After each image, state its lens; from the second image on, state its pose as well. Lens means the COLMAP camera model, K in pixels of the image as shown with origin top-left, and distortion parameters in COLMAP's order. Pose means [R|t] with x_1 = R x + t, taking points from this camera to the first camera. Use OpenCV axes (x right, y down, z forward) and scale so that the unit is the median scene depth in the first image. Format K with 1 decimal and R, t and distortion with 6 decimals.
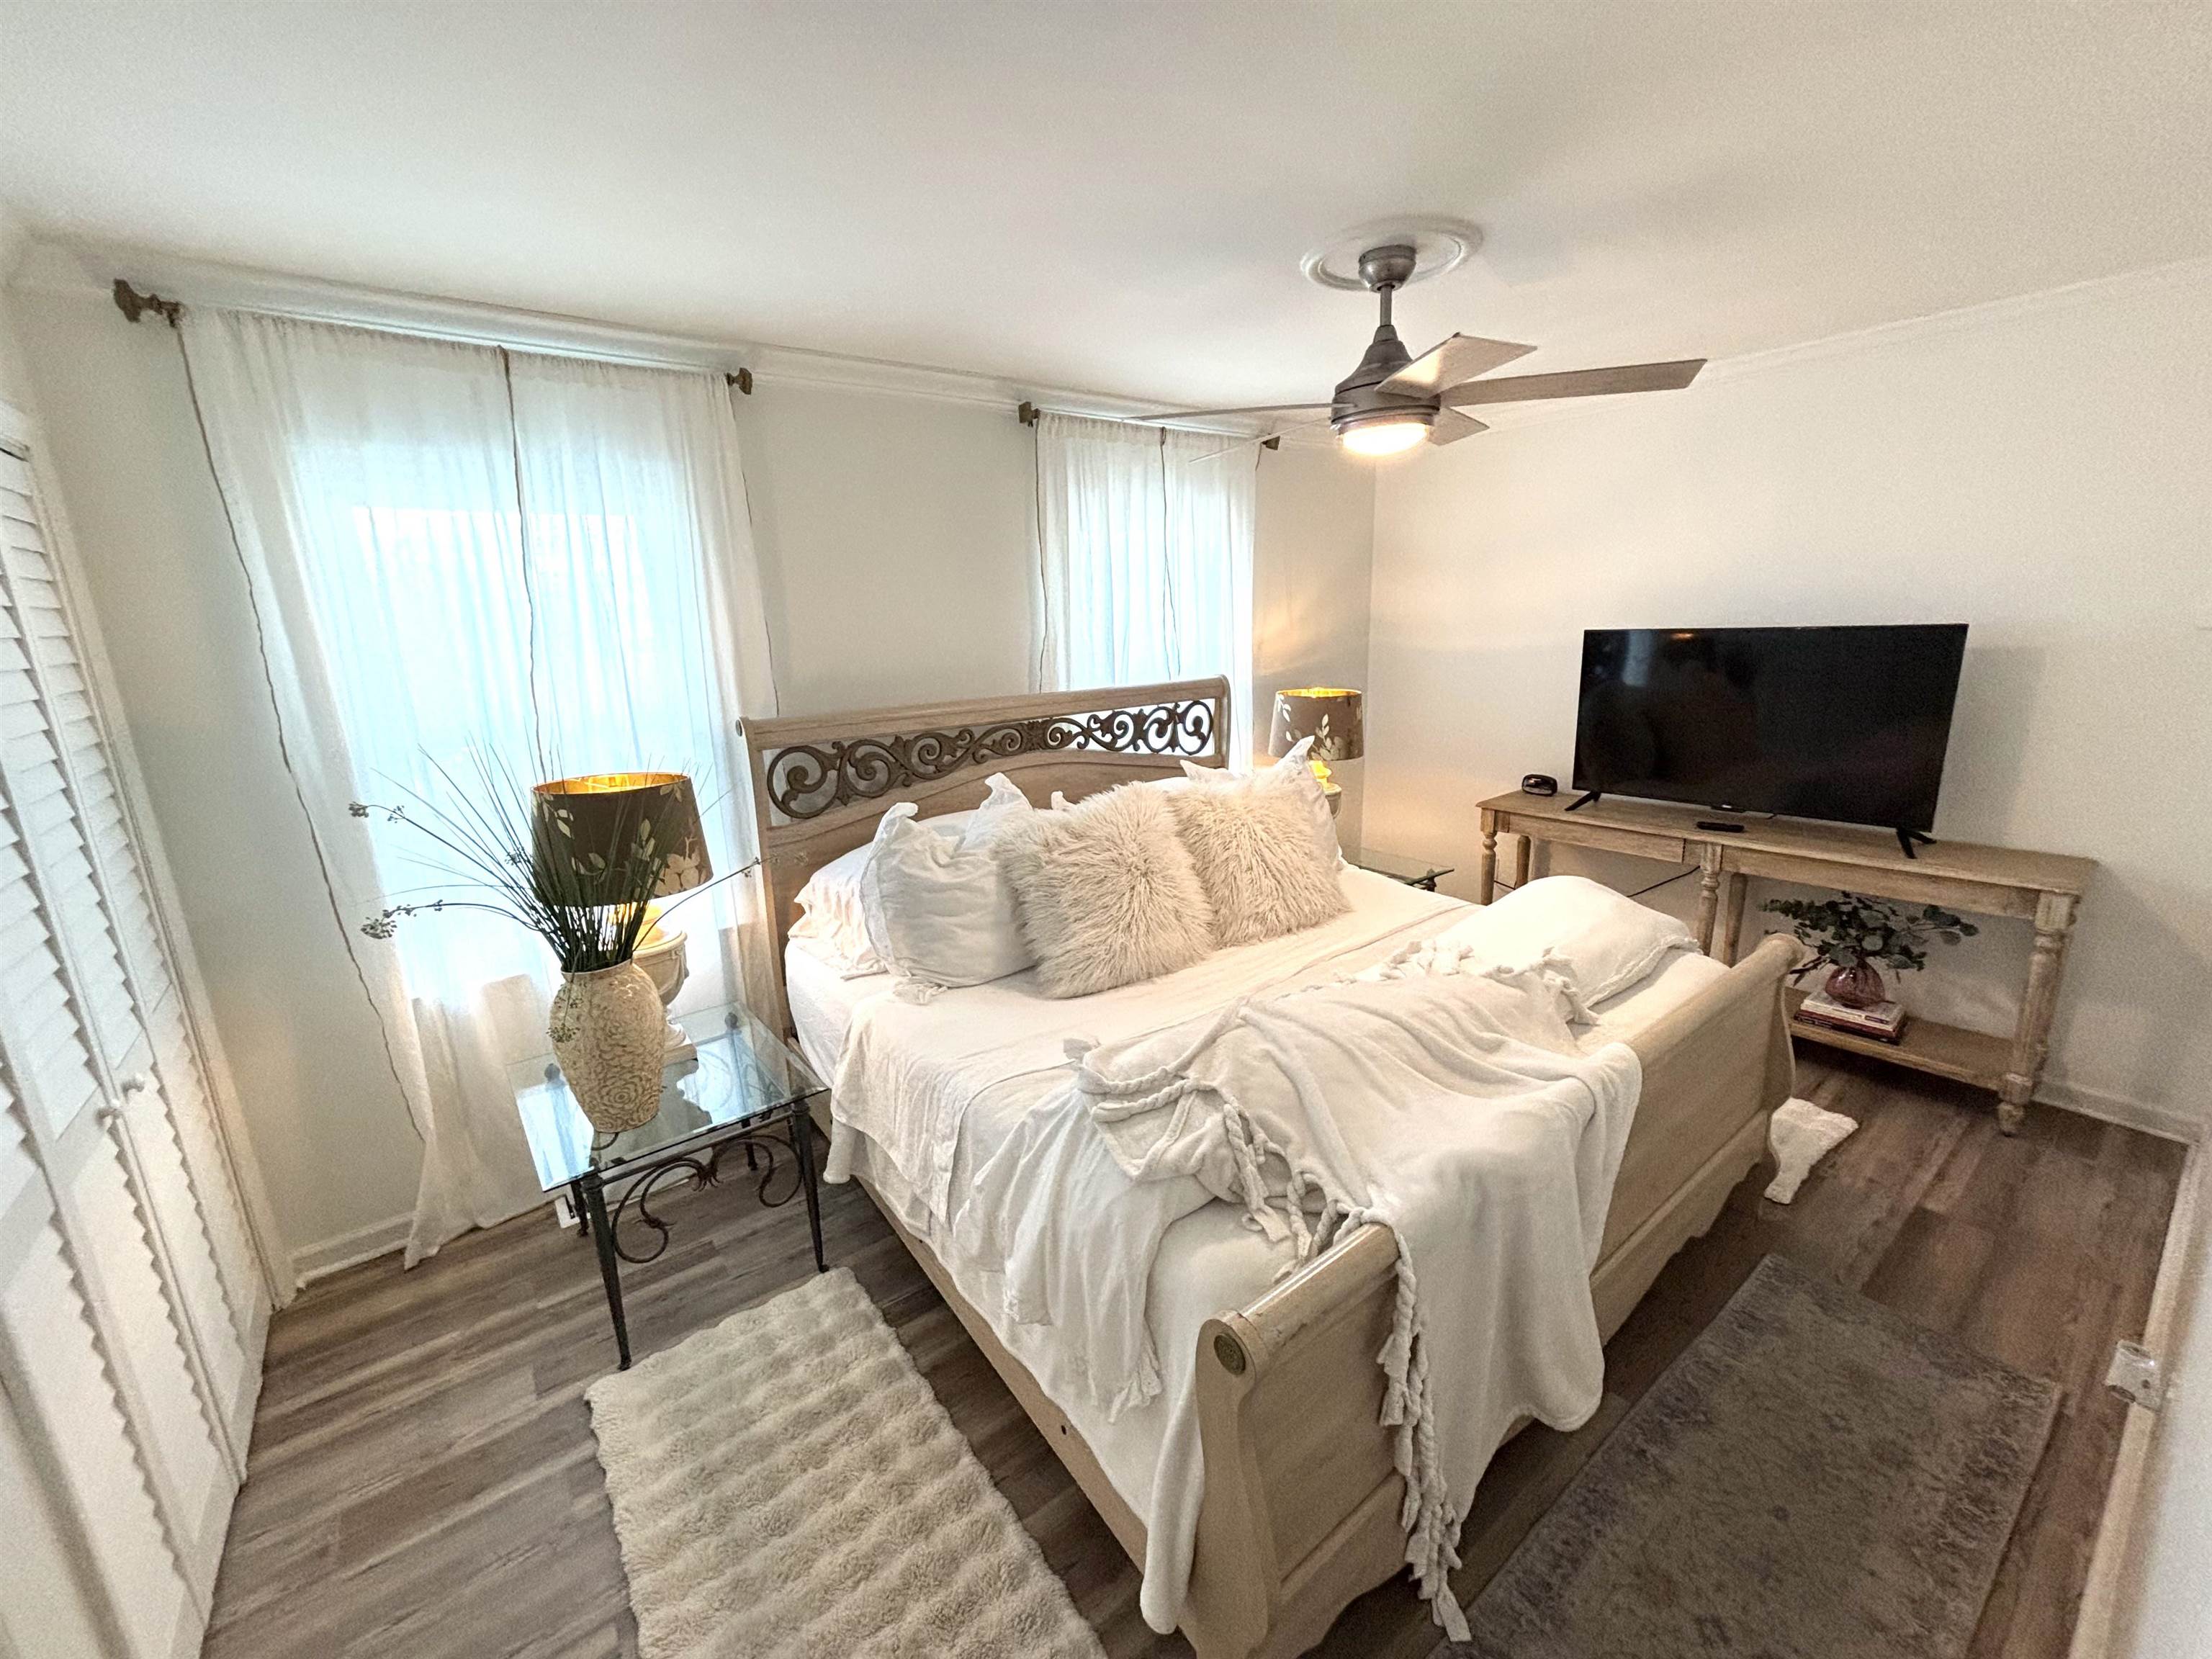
lens RADIAL K [[881.8, 0, 1112.3], [0, 881.8, 824.8], [0, 0, 1]] dist [0.002365, -0.002393]
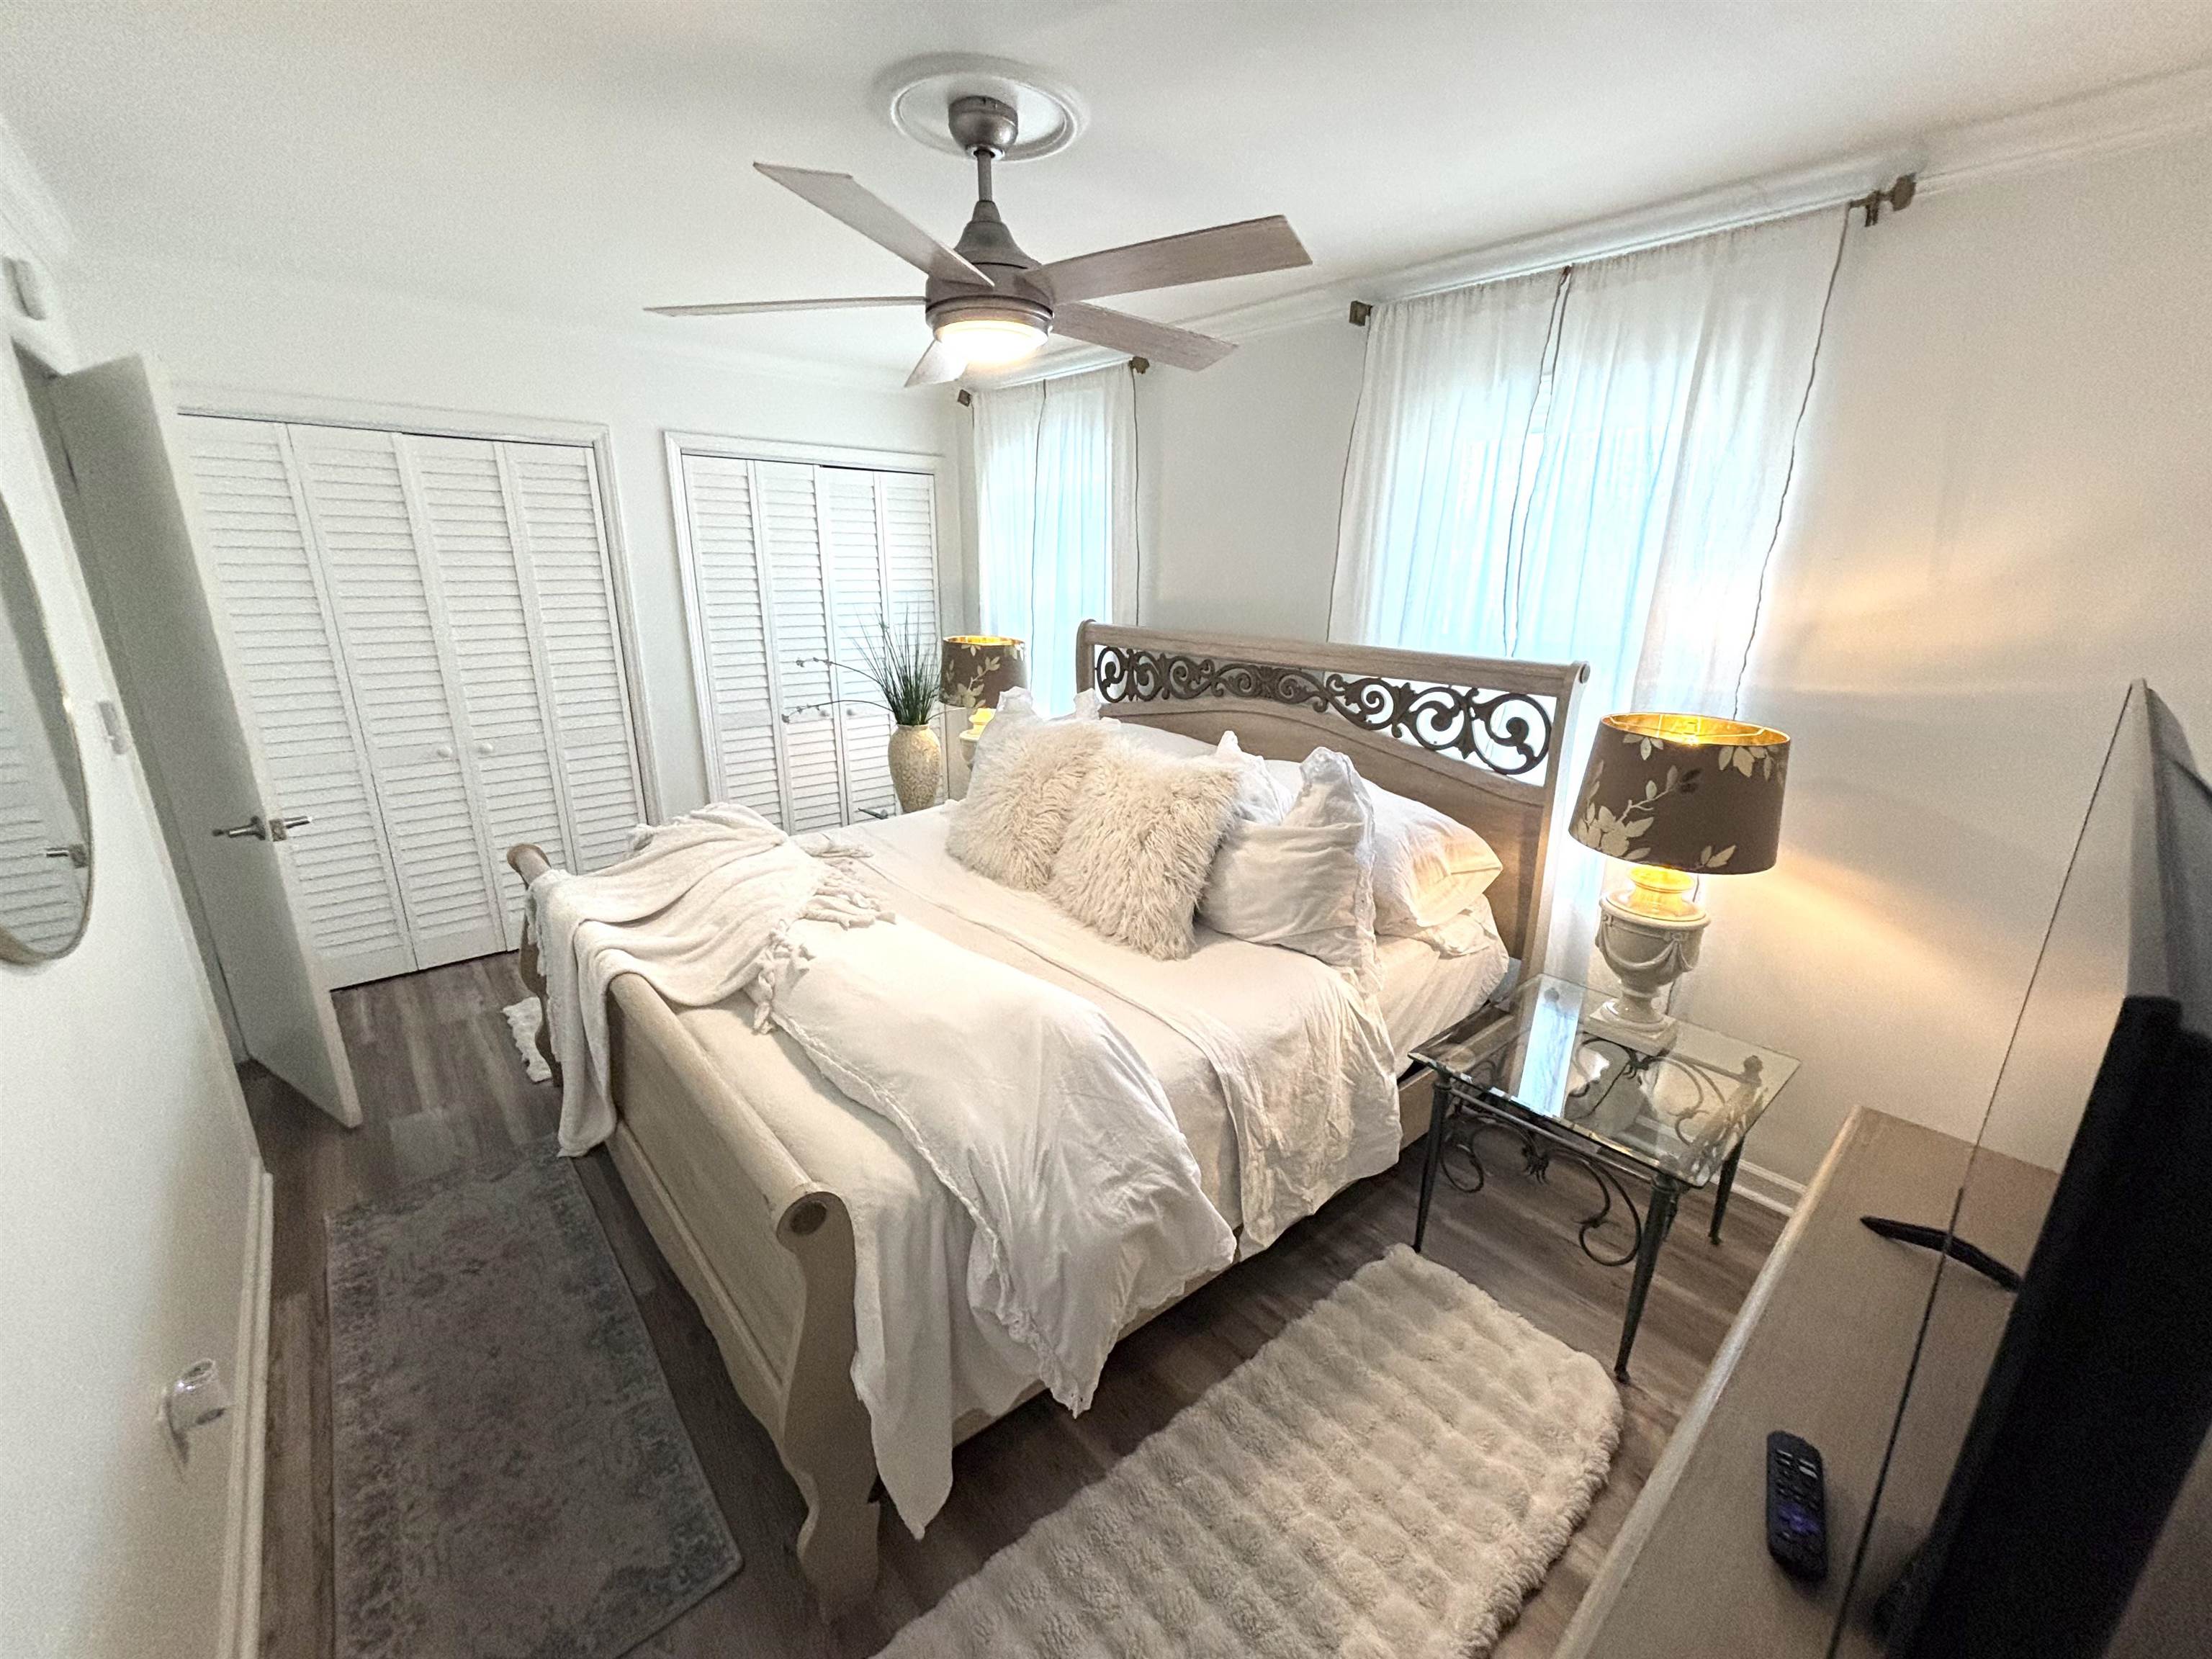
lens RADIAL K [[881.8, 0, 1102.2], [0, 881.8, 827.7], [0, 0, 1]] dist [0.002365, -0.002393]
pose [[0.080431, 0.320908, -0.943689, 0.786044], [-0.244730, 0.924134, 0.293399, -0.179642], [0.966250, 0.207350, 0.152865, 0.676888]]
